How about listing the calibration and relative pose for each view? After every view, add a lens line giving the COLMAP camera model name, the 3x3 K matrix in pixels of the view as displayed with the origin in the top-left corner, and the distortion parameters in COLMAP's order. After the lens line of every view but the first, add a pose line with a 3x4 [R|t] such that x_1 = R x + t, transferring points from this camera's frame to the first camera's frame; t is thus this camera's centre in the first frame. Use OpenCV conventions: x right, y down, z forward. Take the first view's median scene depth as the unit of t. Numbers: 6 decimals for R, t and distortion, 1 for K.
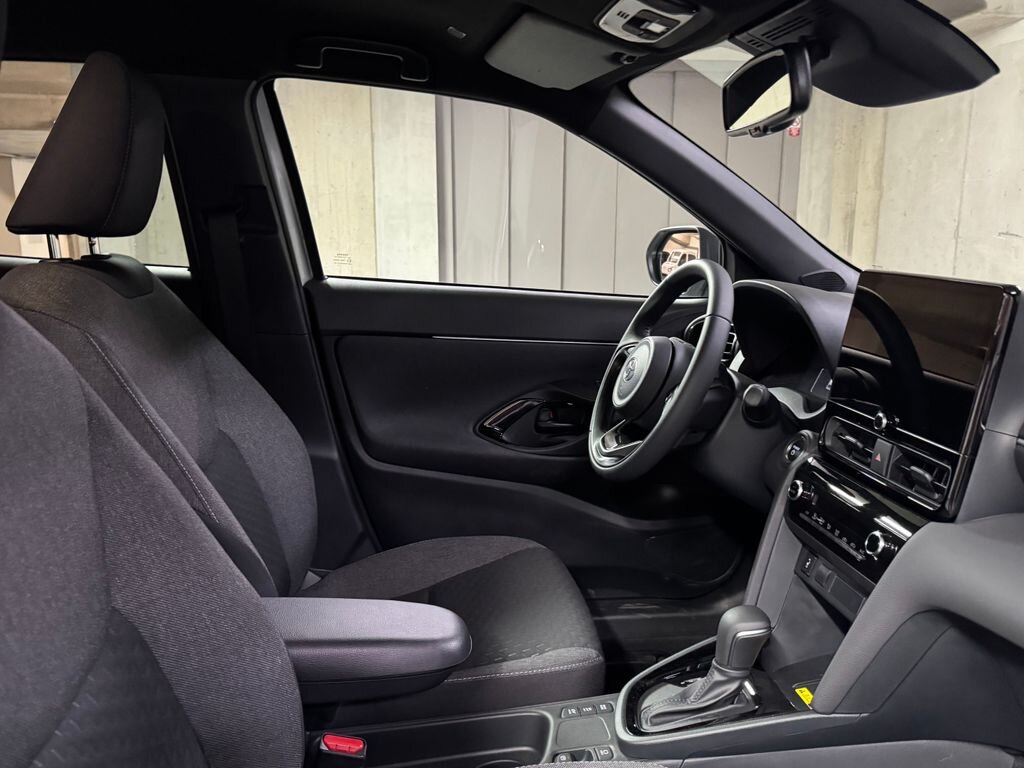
lens RADIAL K [[841.0, 0, 514.9], [0, 841.0, 383.7], [0, 0, 1]] dist [0.023090, -0.043730]
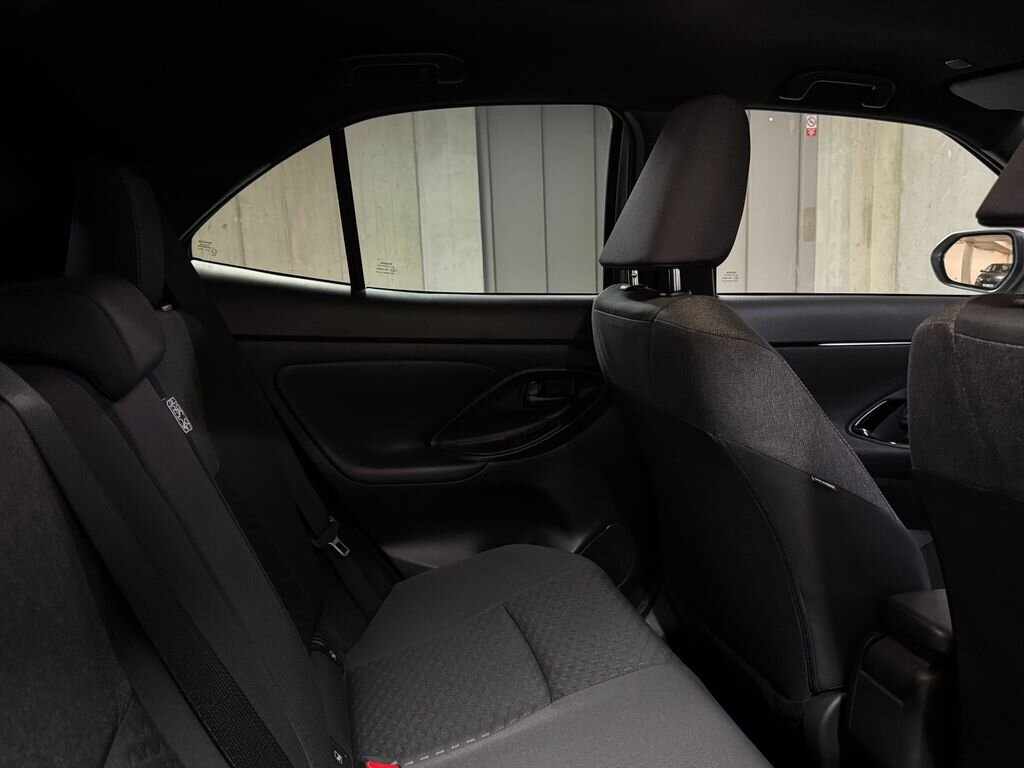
lens RADIAL K [[841.0, 0, 506.0], [0, 841.0, 385.0], [0, 0, 1]] dist [0.023090, -0.043730]
pose [[0.995549, -0.065770, 0.067497, -0.142458], [0.066351, 0.997776, -0.006411, -0.006376], [-0.066925, 0.010861, 0.997699, -0.010178]]
